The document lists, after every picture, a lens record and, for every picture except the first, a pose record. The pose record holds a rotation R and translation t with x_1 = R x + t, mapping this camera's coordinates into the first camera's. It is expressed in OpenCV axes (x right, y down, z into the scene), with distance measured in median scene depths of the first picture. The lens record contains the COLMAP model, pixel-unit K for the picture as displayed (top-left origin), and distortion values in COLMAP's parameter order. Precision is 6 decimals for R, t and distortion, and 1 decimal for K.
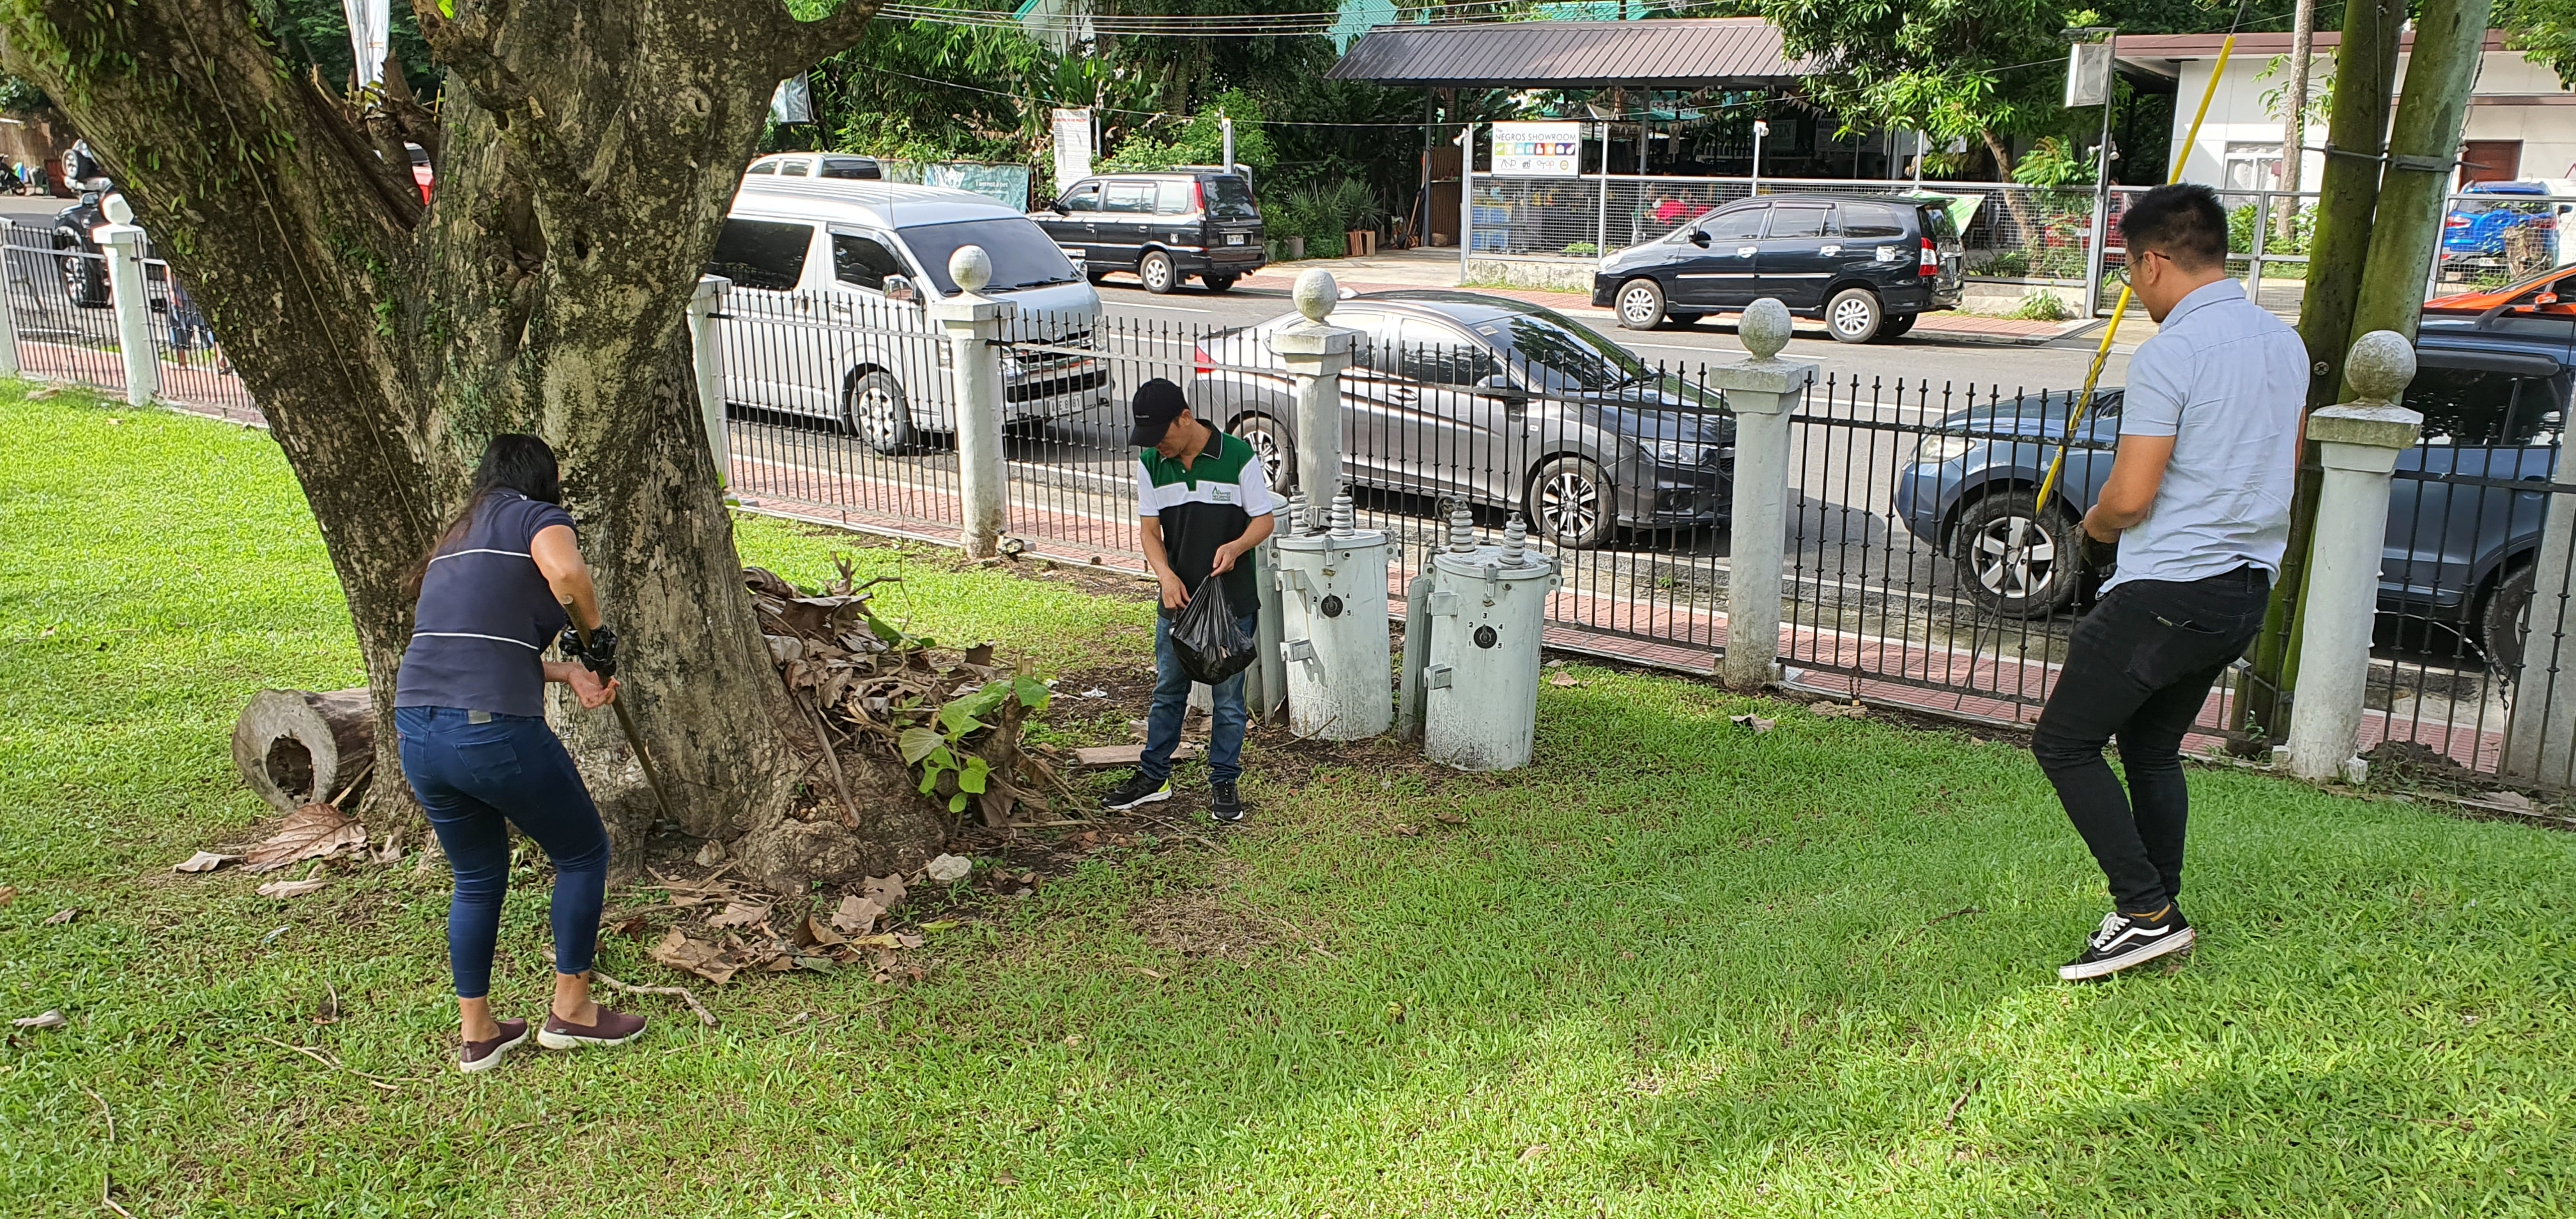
lens RADIAL K [[1953.1, 0, 1477.7], [0, 1953.1, 643.9], [0, 0, 1]] dist [0.132231, -0.200513]
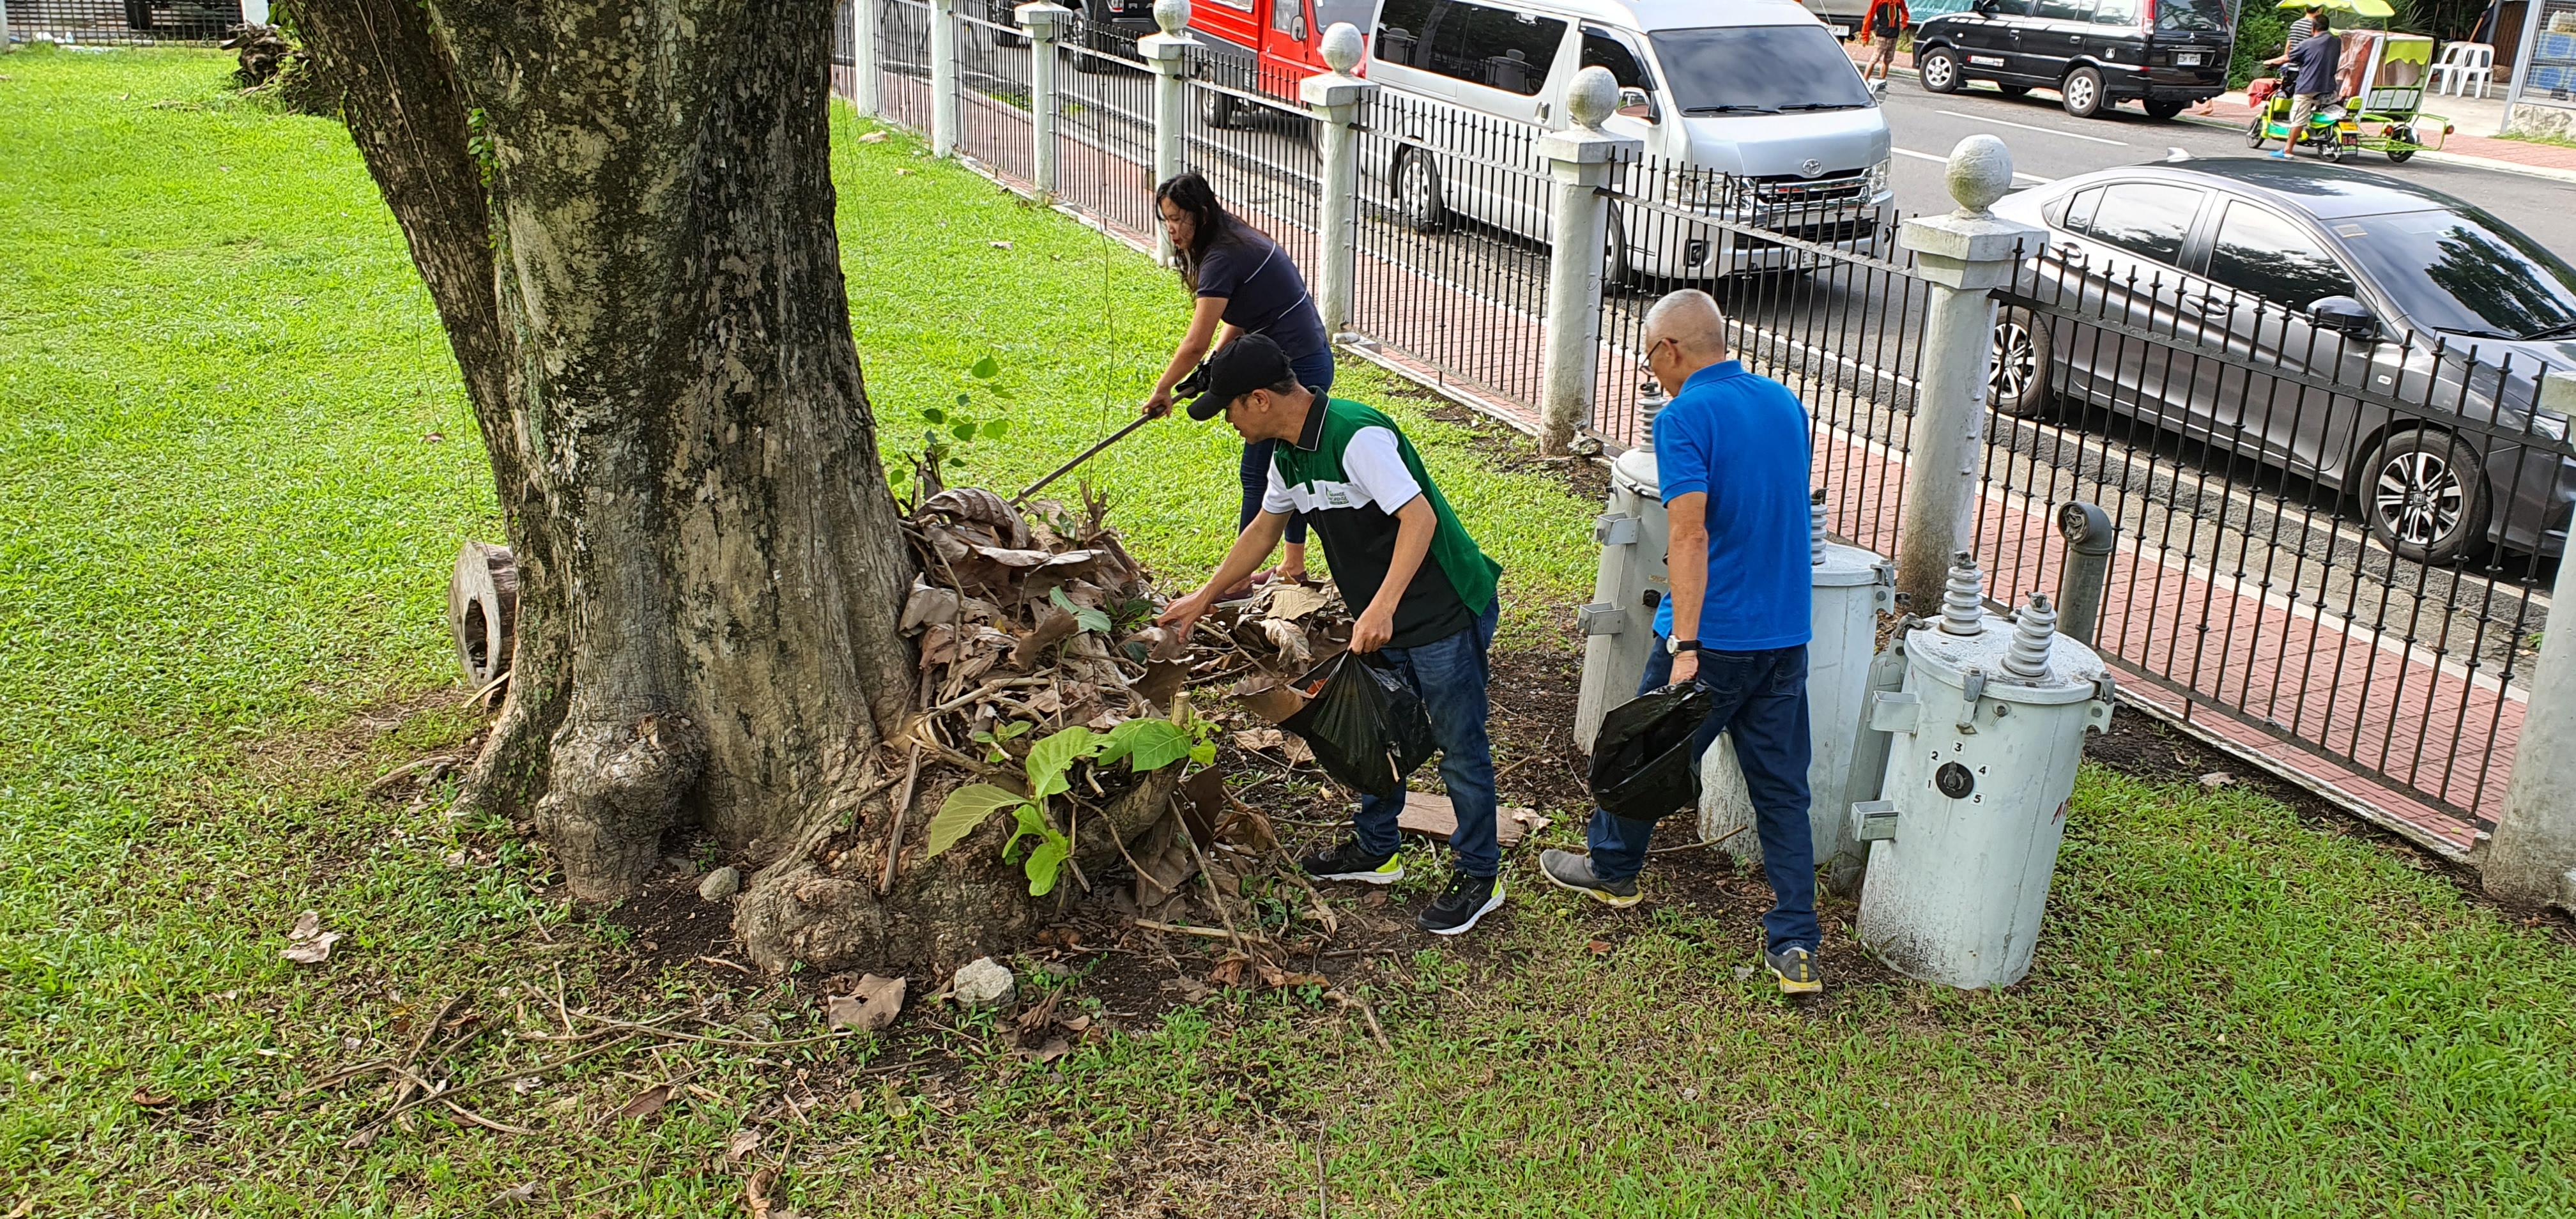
lens RADIAL K [[2097.8, 0, 1337.2], [0, 2097.8, 610.9], [0, 0, 1]] dist [0.110135, -0.290934]
pose [[0.868033, 0.195995, -0.456185, 0.161619], [-0.166151, 0.980483, 0.105101, -0.117719], [0.467881, -0.015435, 0.883657, 0.398658]]
